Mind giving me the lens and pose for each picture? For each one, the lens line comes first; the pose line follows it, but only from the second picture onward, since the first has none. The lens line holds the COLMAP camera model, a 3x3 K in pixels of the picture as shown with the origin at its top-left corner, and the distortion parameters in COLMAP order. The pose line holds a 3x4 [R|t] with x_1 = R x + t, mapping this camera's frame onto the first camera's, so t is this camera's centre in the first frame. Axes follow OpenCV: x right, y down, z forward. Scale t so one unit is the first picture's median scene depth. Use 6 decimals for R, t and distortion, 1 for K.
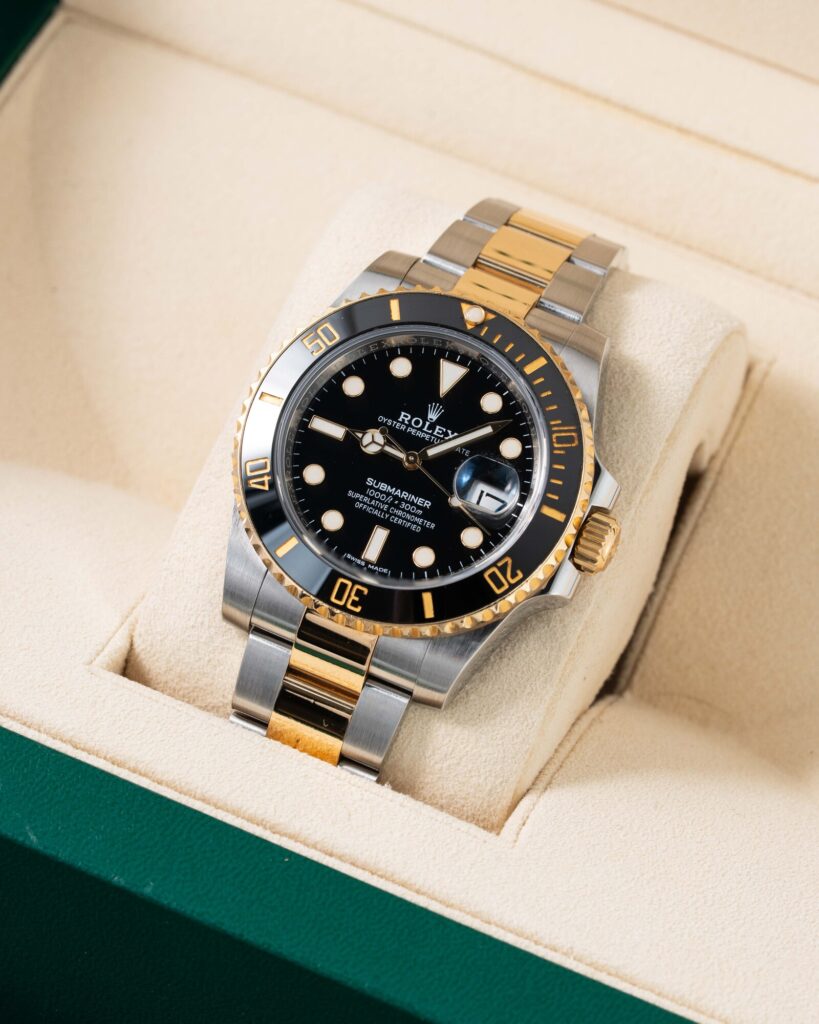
lens RADIAL K [[5093.0, 0, 410.0], [0, 5093.0, 510.6], [0, 0, 1]] dist [-0.414607, 0.000000]
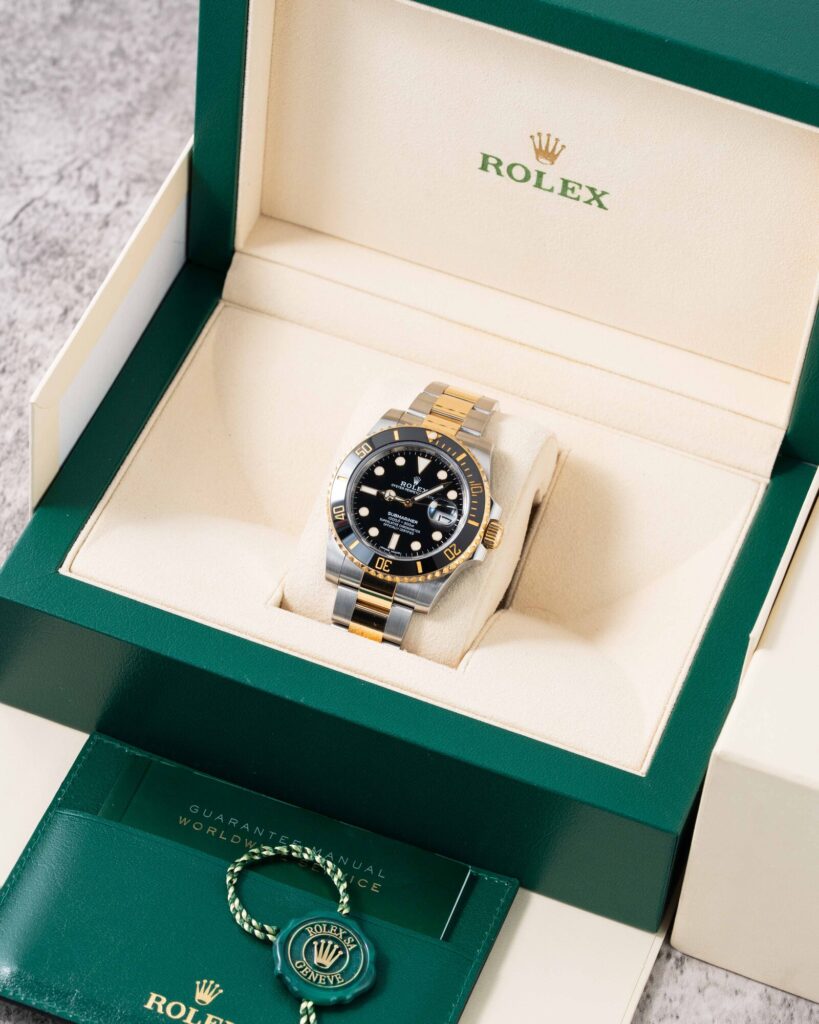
lens RADIAL K [[5093.0, 0, 409.1], [0, 5093.0, 512.4], [0, 0, 1]] dist [-0.414607, 0.000000]
pose [[0.998055, -0.054265, 0.030694, -0.066276], [0.055078, 0.998136, -0.026286, 0.051696], [-0.029210, 0.027926, 0.999183, -1.192317]]
